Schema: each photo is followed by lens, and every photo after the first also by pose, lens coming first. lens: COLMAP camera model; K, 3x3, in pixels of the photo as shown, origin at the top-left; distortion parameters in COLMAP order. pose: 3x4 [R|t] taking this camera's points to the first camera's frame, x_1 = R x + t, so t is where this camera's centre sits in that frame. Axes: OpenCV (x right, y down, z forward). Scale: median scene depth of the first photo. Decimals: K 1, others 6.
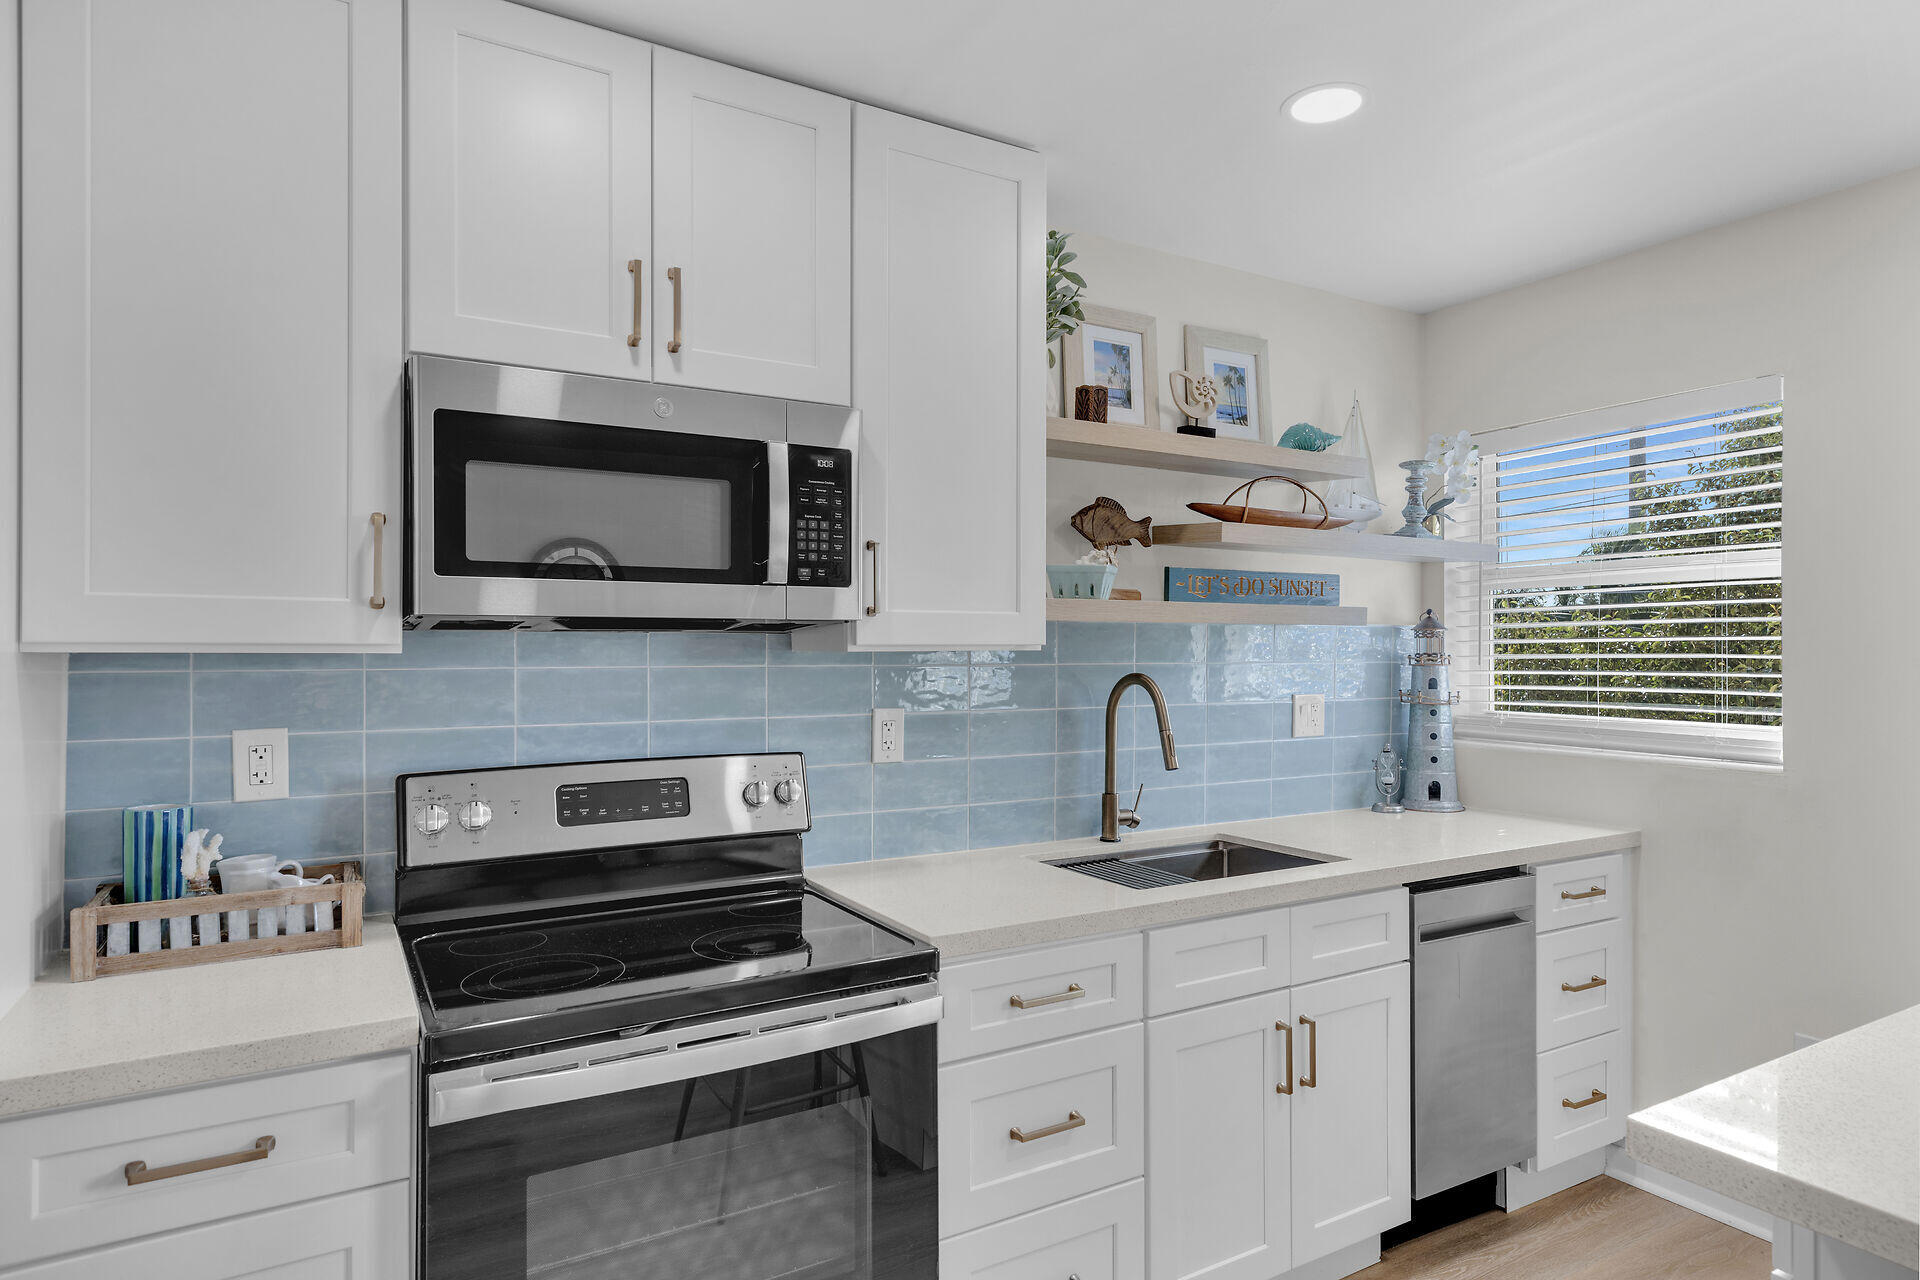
lens RADIAL K [[1082.8, 0, 960.3], [0, 1082.8, 637.6], [0, 0, 1]] dist [0.013924, -0.000399]
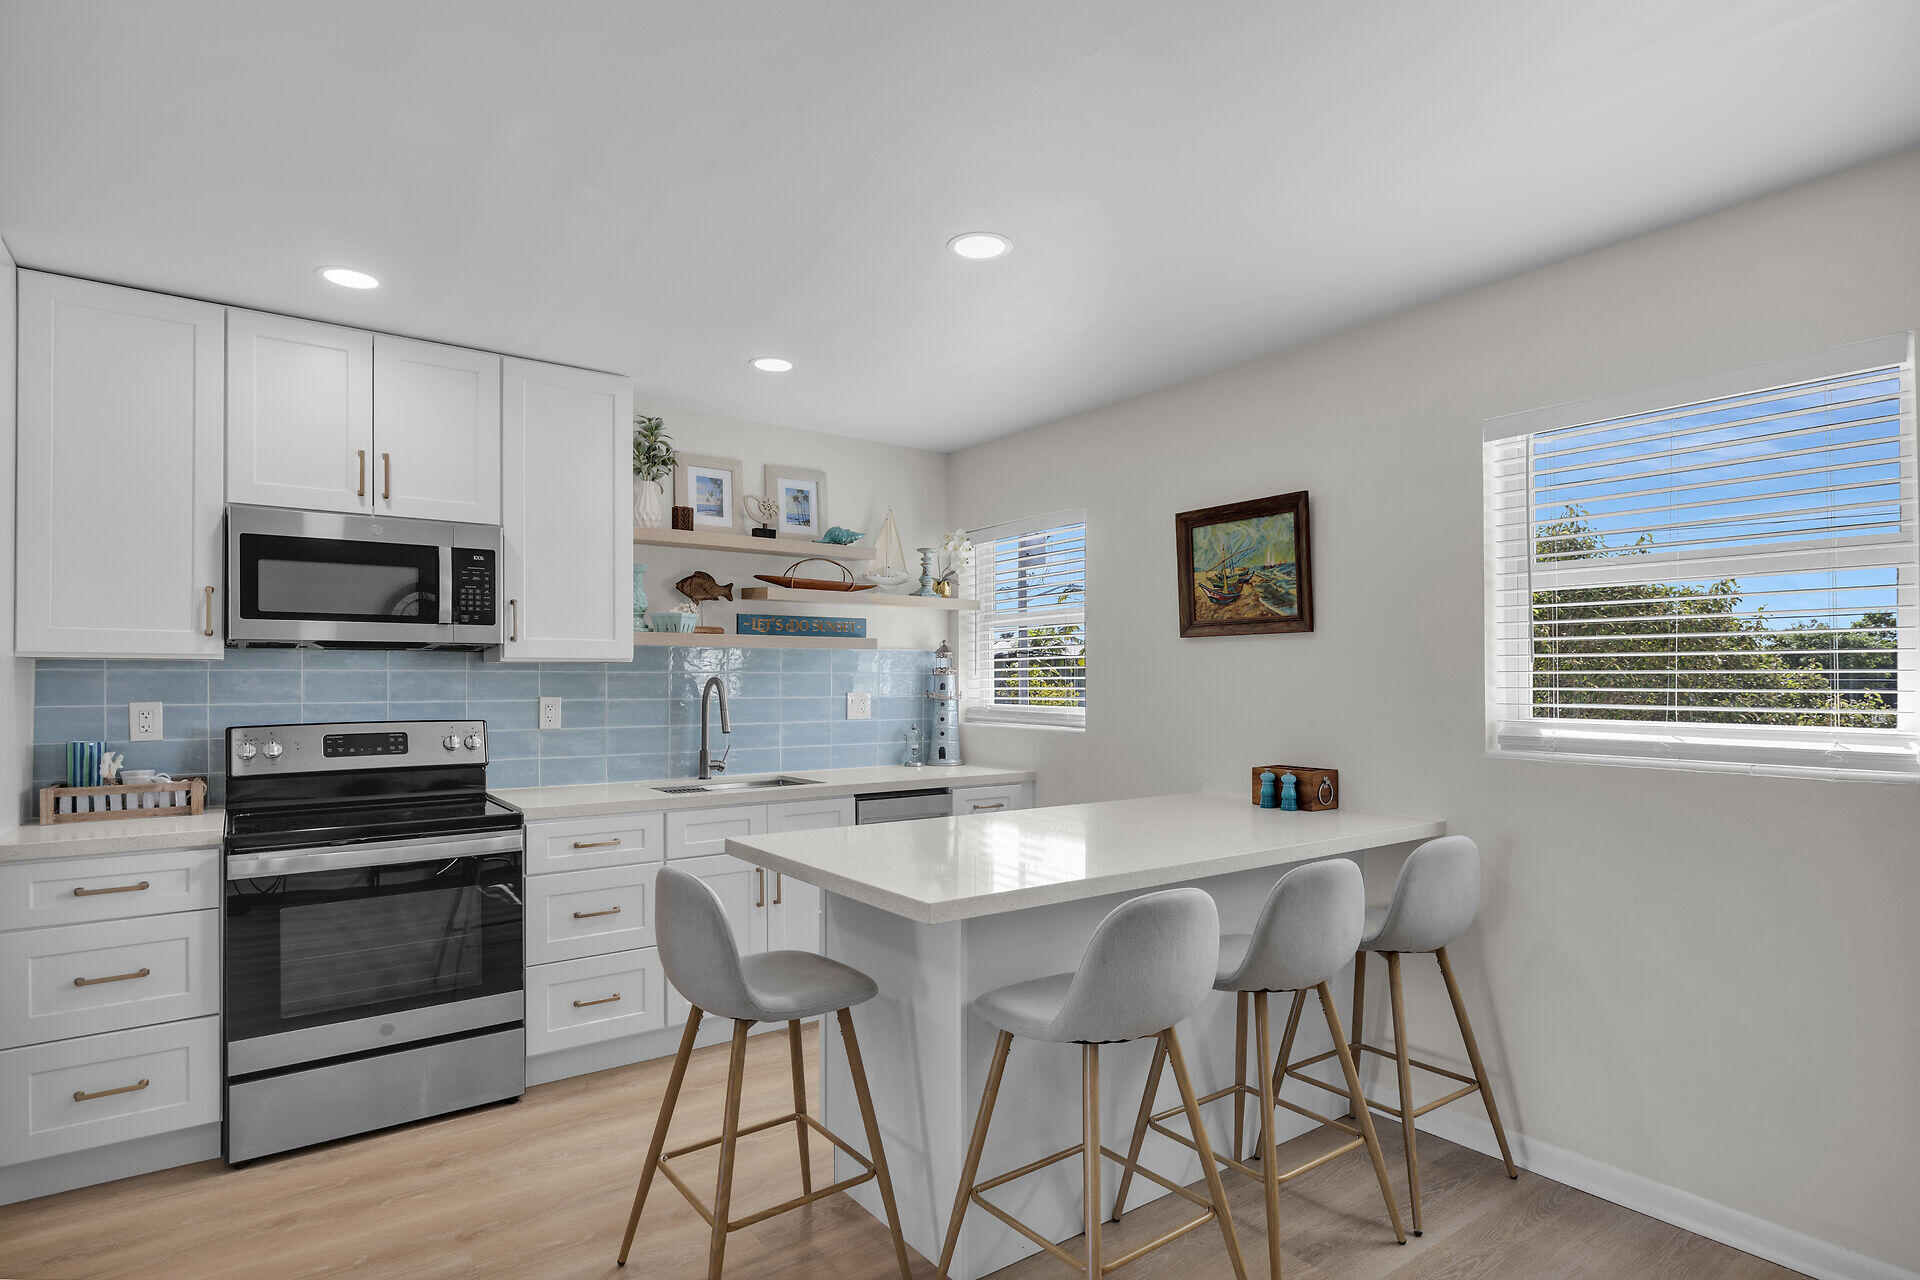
lens RADIAL K [[990.2, 0, 959.3], [0, 990.2, 669.2], [0, 0, 1]] dist [0.010125, -0.002370]
pose [[0.995326, -0.001121, 0.096568, 0.505883], [0.001256, 0.999998, -0.001335, 0.029984], [-0.096566, 0.001450, 0.995326, -0.724868]]
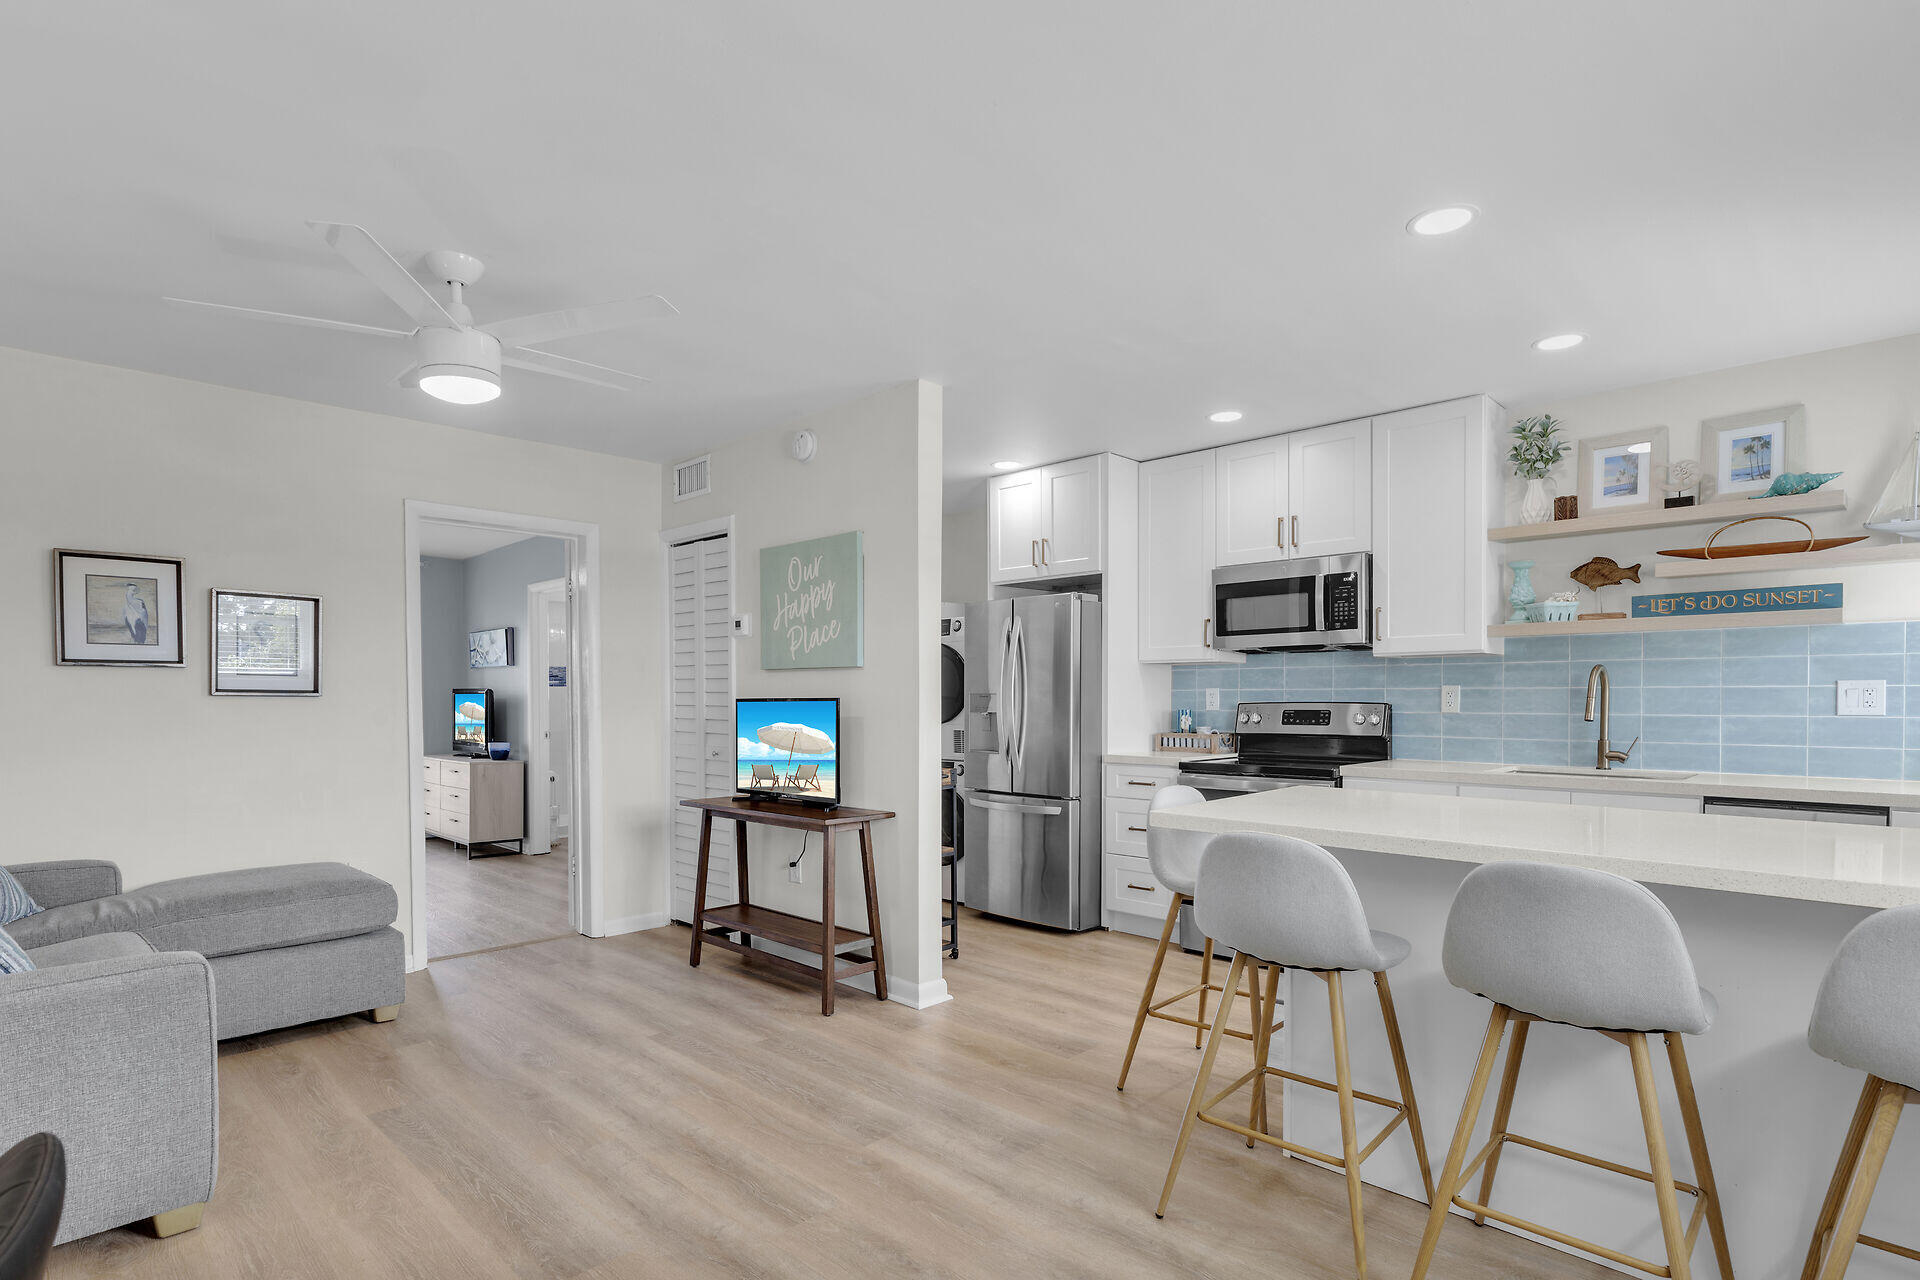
lens RADIAL K [[990.2, 0, 953.5], [0, 990.2, 730.4], [0, 0, 1]] dist [0.010125, -0.002370]
pose [[0.267148, 0.031518, -0.963140, 1.743640], [0.011739, 0.999284, 0.035956, 0.086091], [0.963584, -0.020912, 0.266587, -0.439600]]
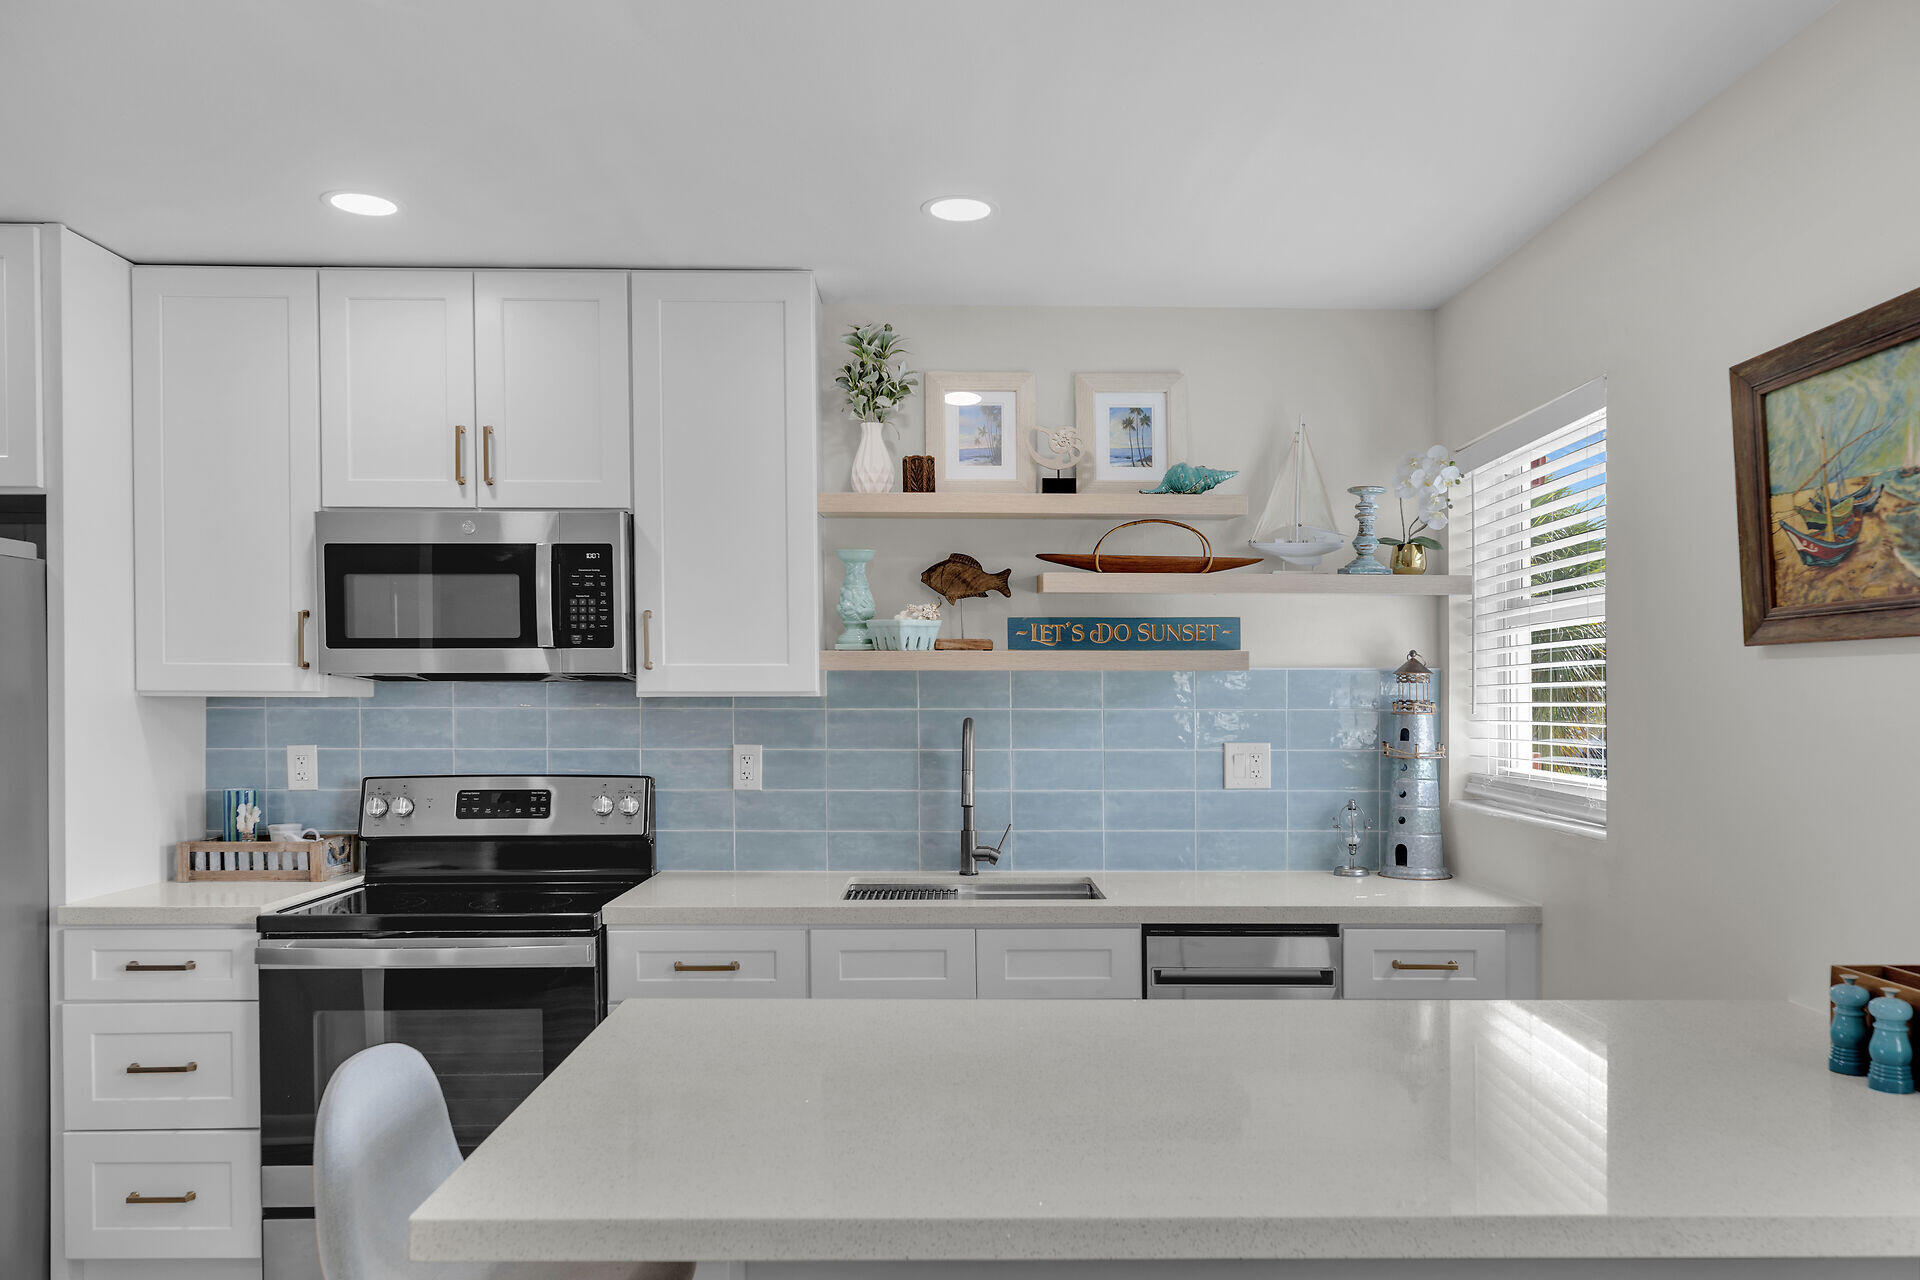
lens RADIAL K [[1397.4, 0, 979.5], [0, 1397.4, 698.9], [0, 0, 1]] dist [0.010251, 0.001071]
pose [[0.870974, 0.002329, -0.491324, 1.101162], [0.004141, 0.999918, 0.012080, -0.003138], [0.491312, -0.012556, 0.870893, -0.257878]]
